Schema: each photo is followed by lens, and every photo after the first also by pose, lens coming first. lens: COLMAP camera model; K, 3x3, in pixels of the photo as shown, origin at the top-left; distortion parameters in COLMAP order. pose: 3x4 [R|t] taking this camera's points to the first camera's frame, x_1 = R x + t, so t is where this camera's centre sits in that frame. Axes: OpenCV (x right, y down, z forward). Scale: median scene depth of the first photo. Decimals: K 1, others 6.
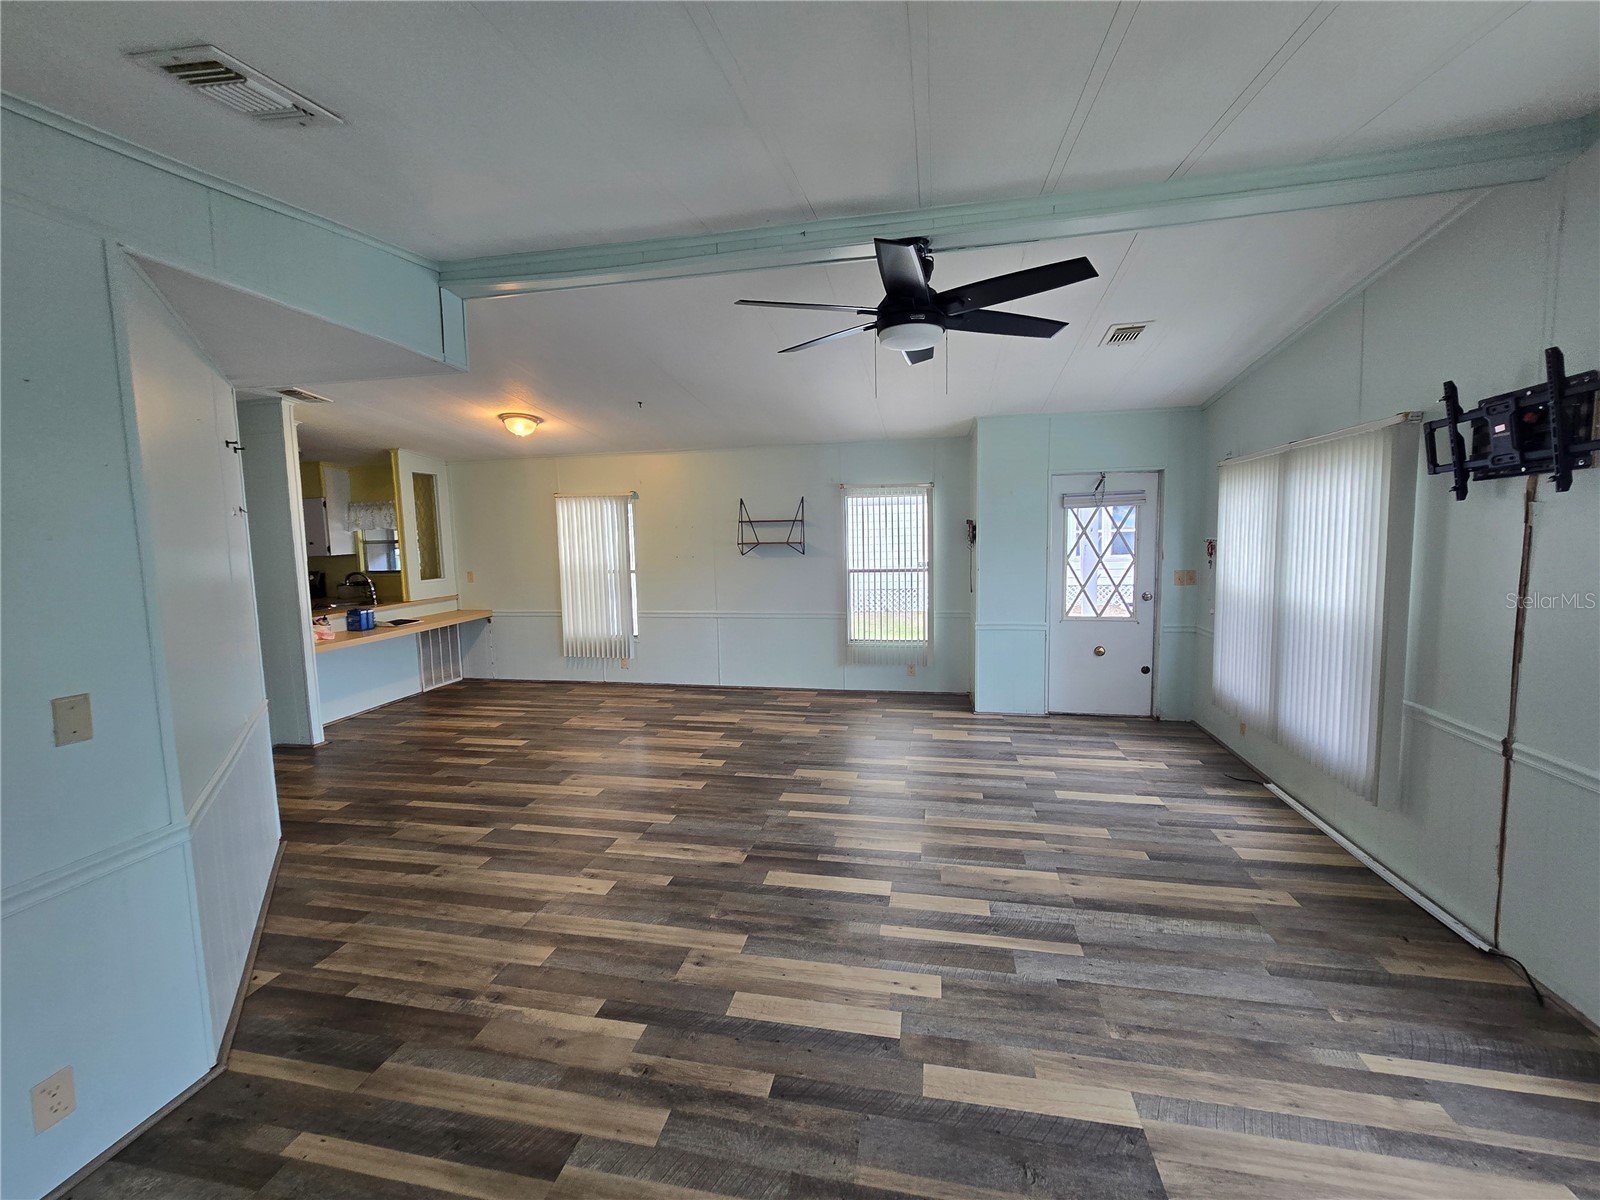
lens RADIAL K [[656.5, 0, 803.8], [0, 656.5, 602.8], [0, 0, 1]] dist [-0.003574, -0.000407]
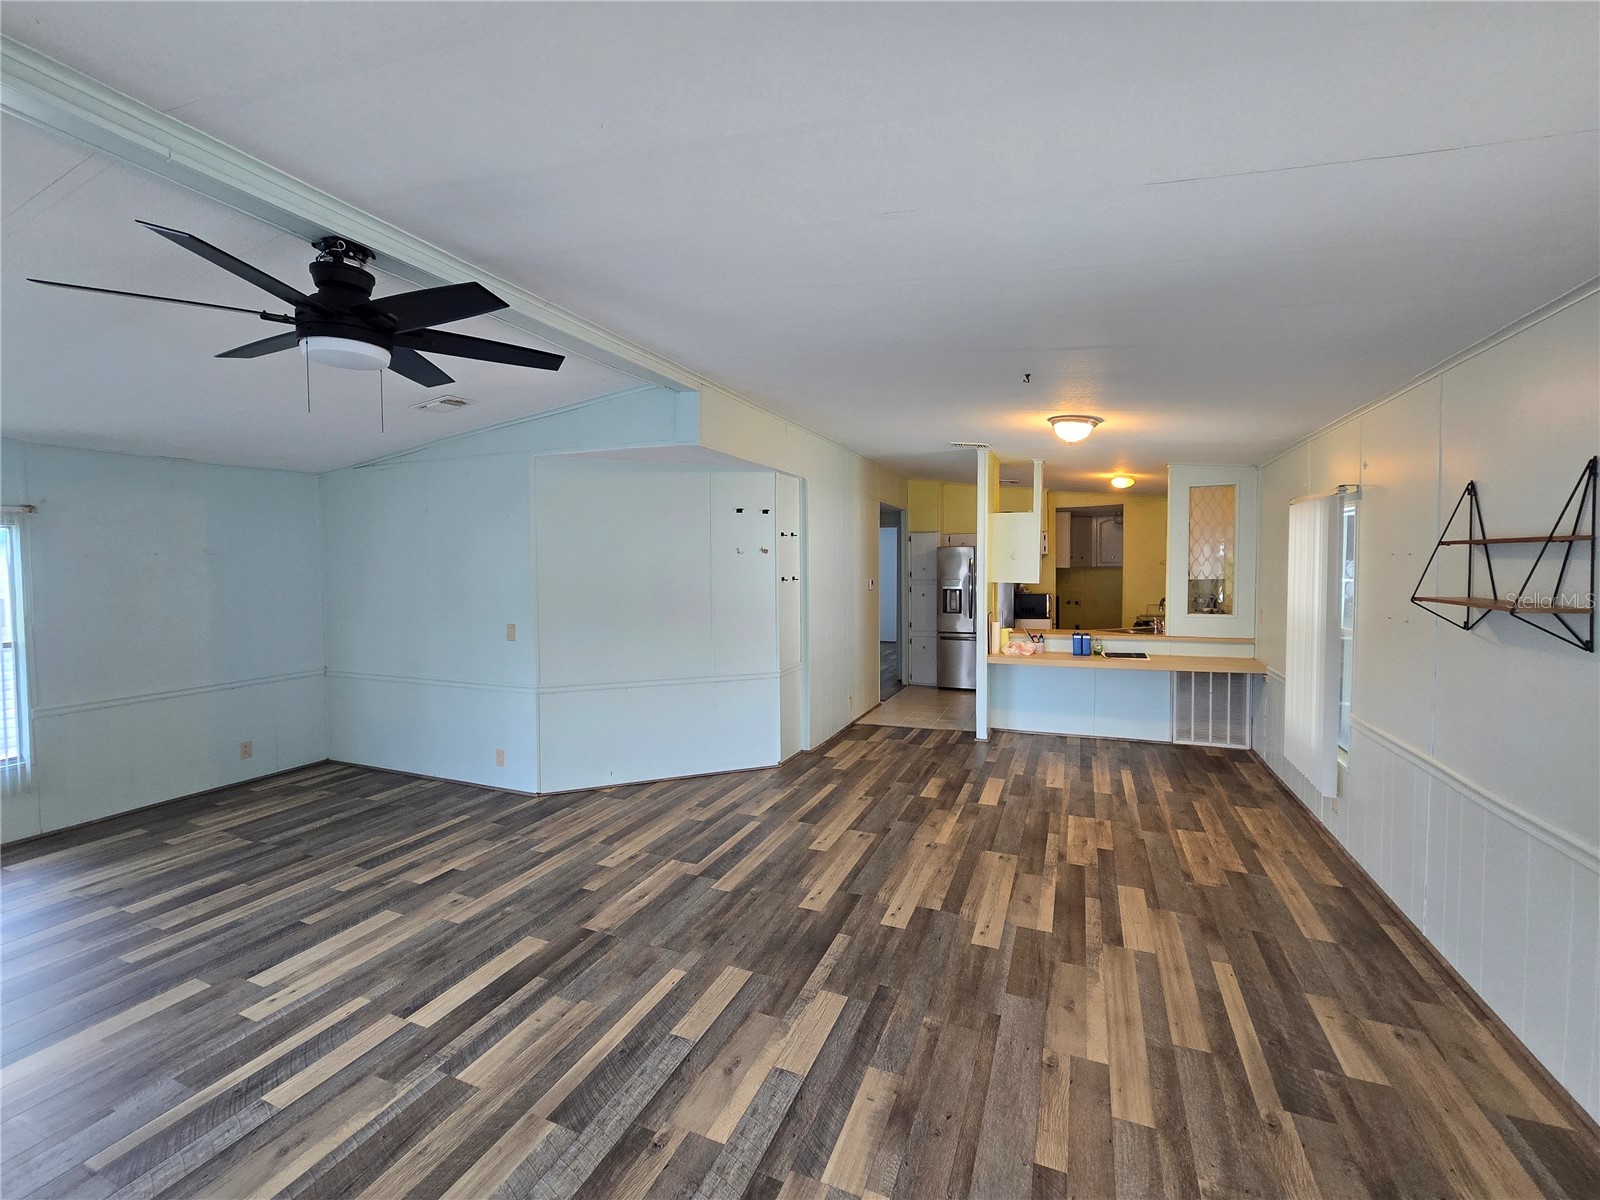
lens RADIAL K [[656.5, 0, 803.8], [0, 656.5, 594.3], [0, 0, 1]] dist [-0.003574, -0.000407]
pose [[-0.197624, 0.070327, -0.977752, 0.662336], [-0.094208, 0.991444, 0.090353, -0.171854], [0.975741, 0.109968, -0.189308, 1.309739]]
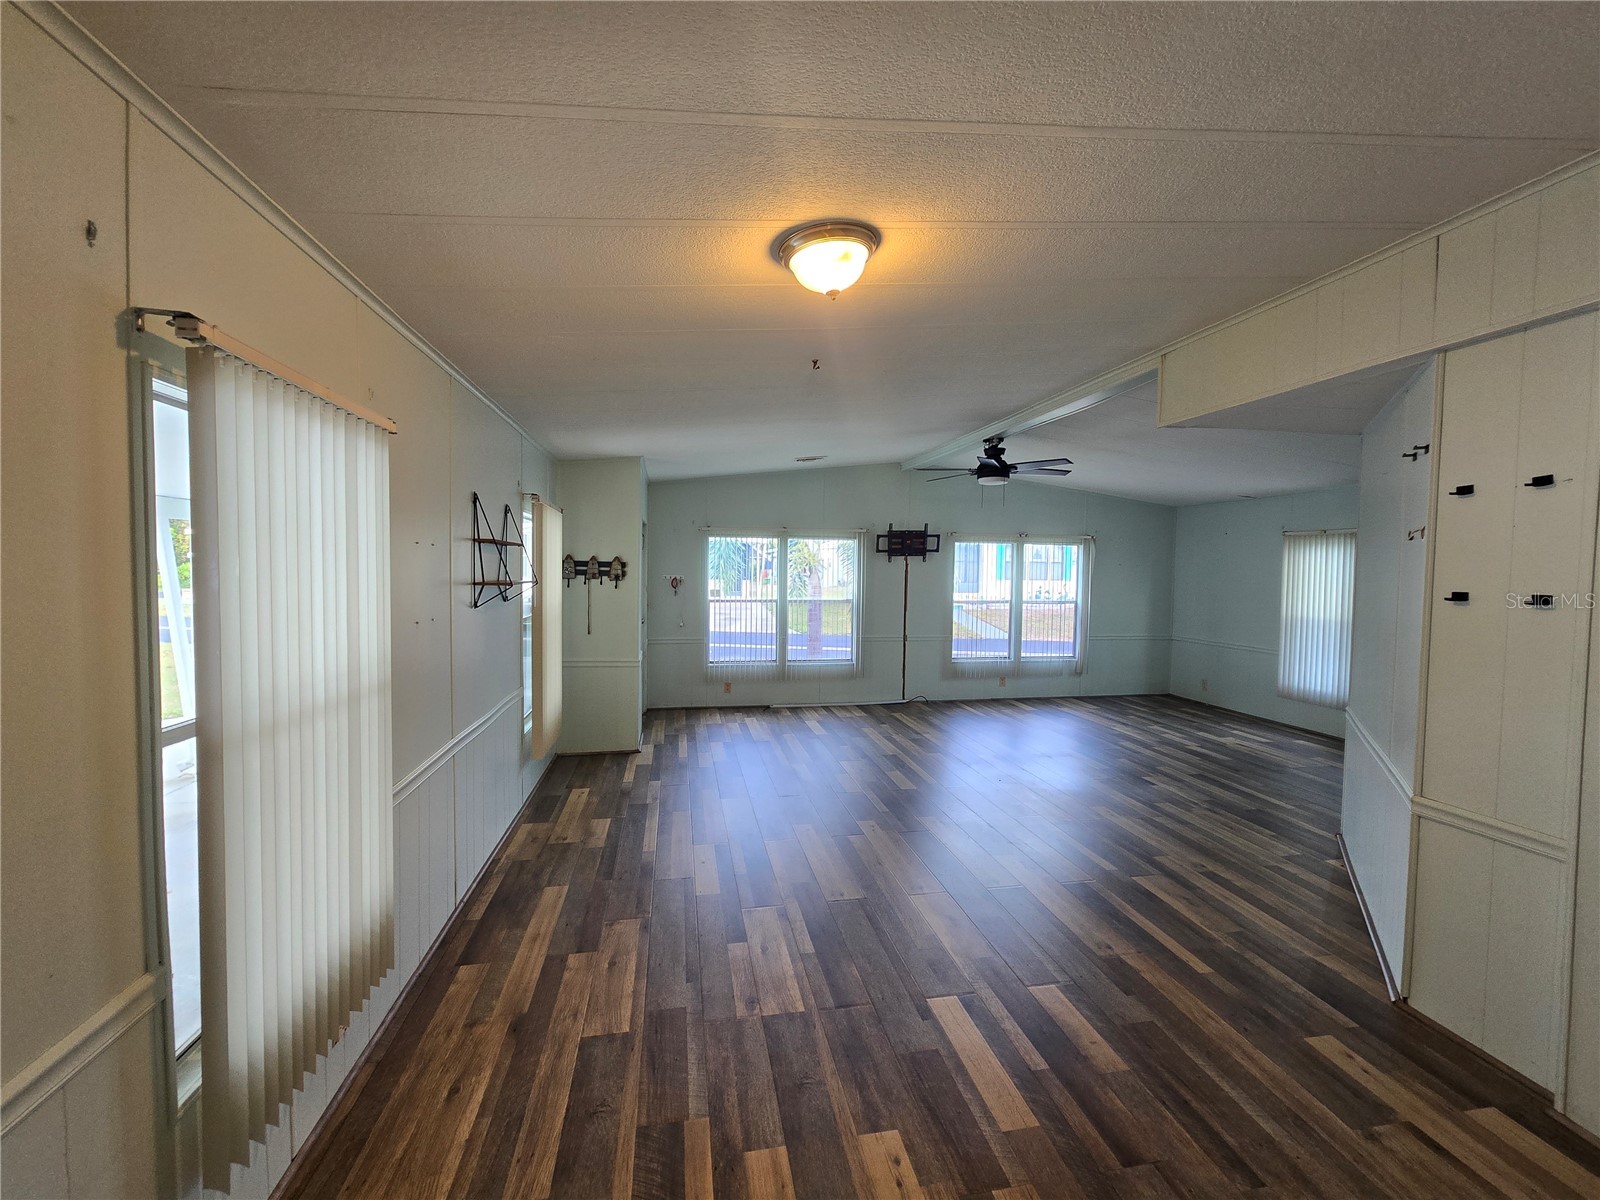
lens RADIAL K [[656.5, 0, 804.1], [0, 656.5, 598.5], [0, 0, 1]] dist [-0.003574, -0.000407]
pose [[-0.381980, -0.026893, 0.923779, -1.196101], [0.096407, 0.992963, 0.068771, -0.168853], [-0.919128, 0.115328, -0.376699, 1.807074]]
